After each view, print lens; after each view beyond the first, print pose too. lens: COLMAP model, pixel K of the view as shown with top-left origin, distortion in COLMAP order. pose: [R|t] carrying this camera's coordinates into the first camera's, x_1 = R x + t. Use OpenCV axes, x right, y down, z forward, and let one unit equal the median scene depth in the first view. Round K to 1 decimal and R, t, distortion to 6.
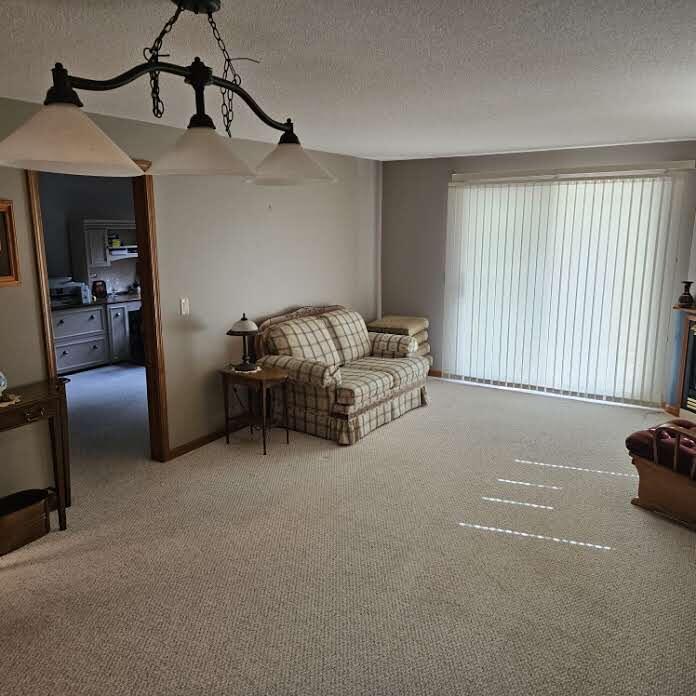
lens RADIAL K [[620.8, 0, 336.0], [0, 620.8, 341.8], [0, 0, 1]] dist [0.086632, -0.077096]
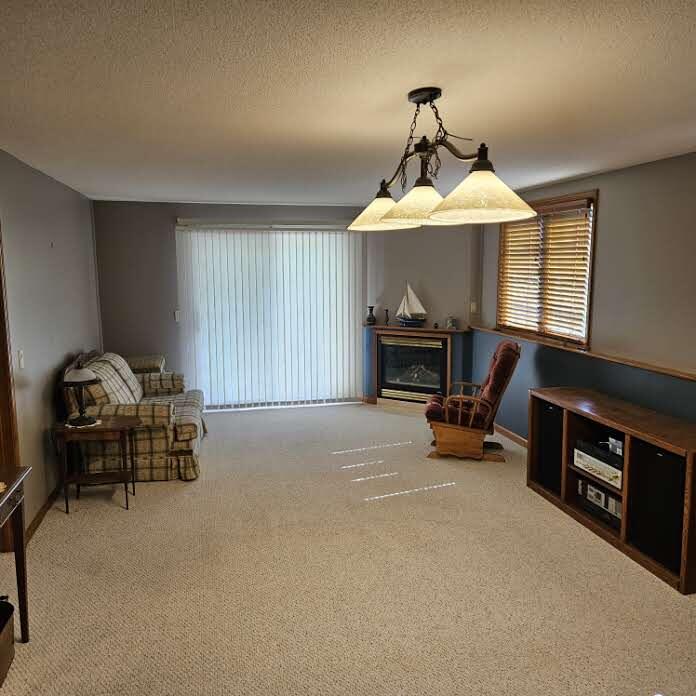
lens RADIAL K [[620.8, 0, 349.5], [0, 620.8, 344.7], [0, 0, 1]] dist [0.086632, -0.077096]
pose [[0.704242, -0.092778, 0.703872, -0.442850], [0.137834, 0.990428, -0.007357, -0.007787], [-0.696452, 0.102198, 0.710289, 0.069400]]
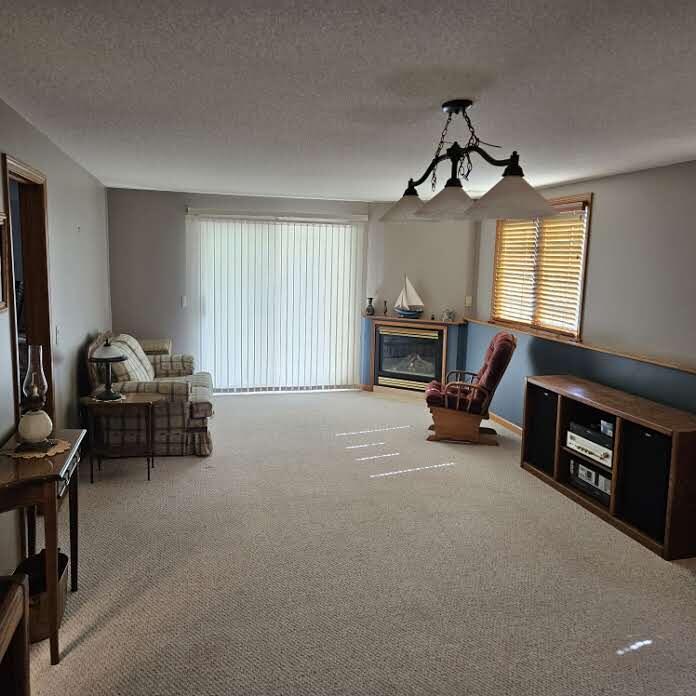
lens RADIAL K [[620.8, 0, 348.6], [0, 620.8, 335.6], [0, 0, 1]] dist [0.086632, -0.077096]
pose [[0.683127, -0.070646, 0.726875, -0.515321], [0.112645, 0.993592, -0.009297, -0.000583], [-0.721560, 0.088230, 0.686707, 0.063037]]
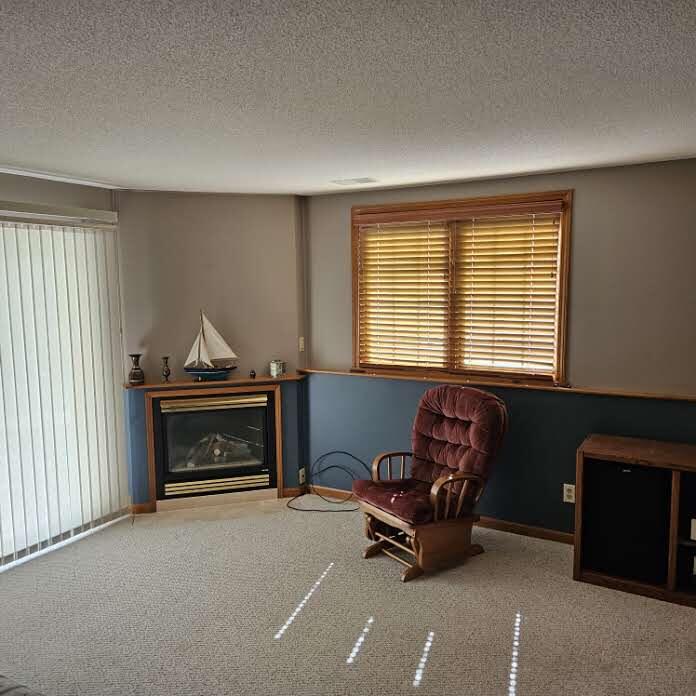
lens RADIAL K [[620.8, 0, 345.2], [0, 620.8, 354.2], [0, 0, 1]] dist [0.086632, -0.077096]
pose [[-0.040586, -0.115531, 0.992474, -0.282304], [0.202842, 0.971657, 0.121402, -0.137976], [-0.978370, 0.206242, -0.016001, 0.729671]]
